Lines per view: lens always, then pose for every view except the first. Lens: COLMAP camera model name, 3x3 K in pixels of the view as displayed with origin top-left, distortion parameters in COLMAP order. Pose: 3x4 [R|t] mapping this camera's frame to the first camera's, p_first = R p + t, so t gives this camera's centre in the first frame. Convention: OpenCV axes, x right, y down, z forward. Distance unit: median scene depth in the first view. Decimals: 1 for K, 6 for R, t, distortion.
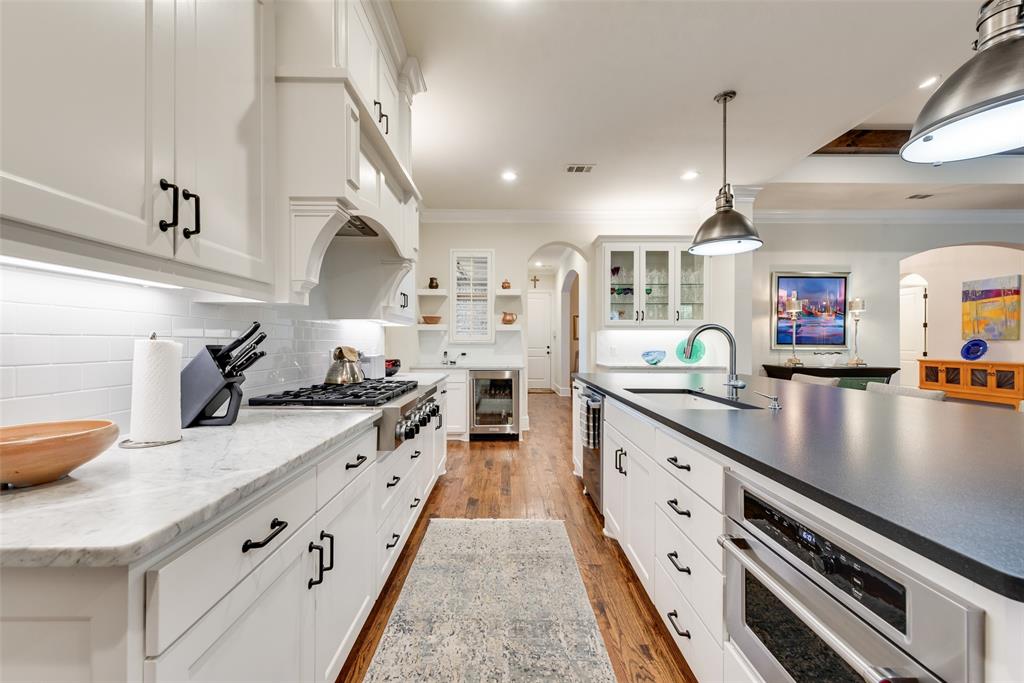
lens RADIAL K [[399.8, 0, 509.1], [0, 399.8, 339.1], [0, 0, 1]] dist [0.005970, -0.000932]
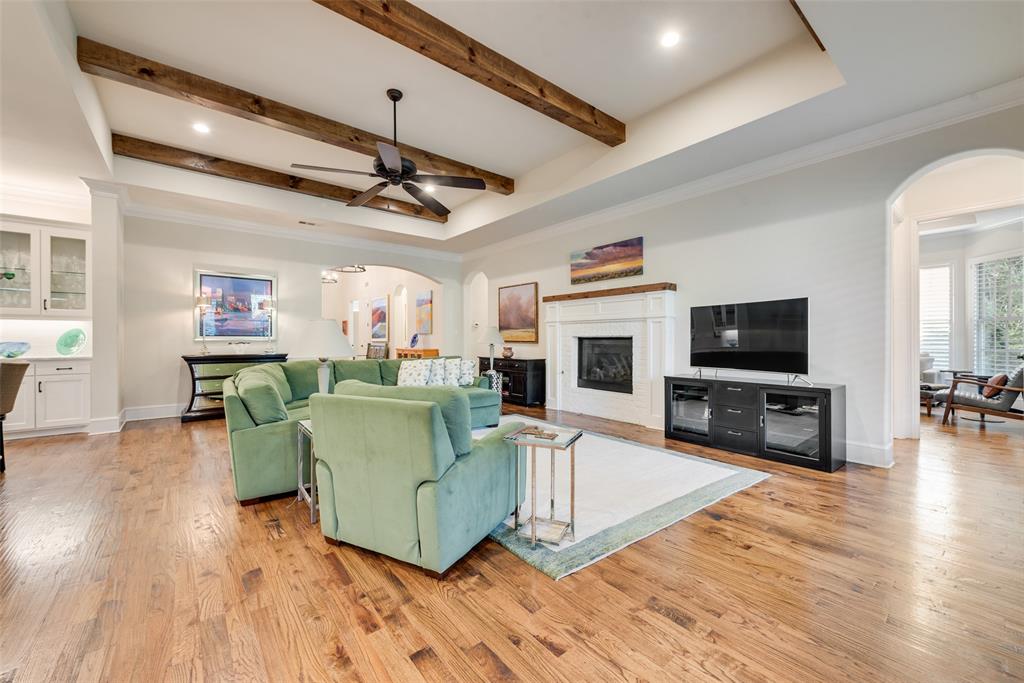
lens RADIAL K [[399.8, 0, 508.2], [0, 399.8, 339.3], [0, 0, 1]] dist [0.005970, -0.000932]
pose [[0.779441, -0.002641, 0.626470, 0.654463], [-0.001041, 0.999984, 0.005510, 0.016139], [-0.626475, -0.004947, 0.779426, -0.400889]]
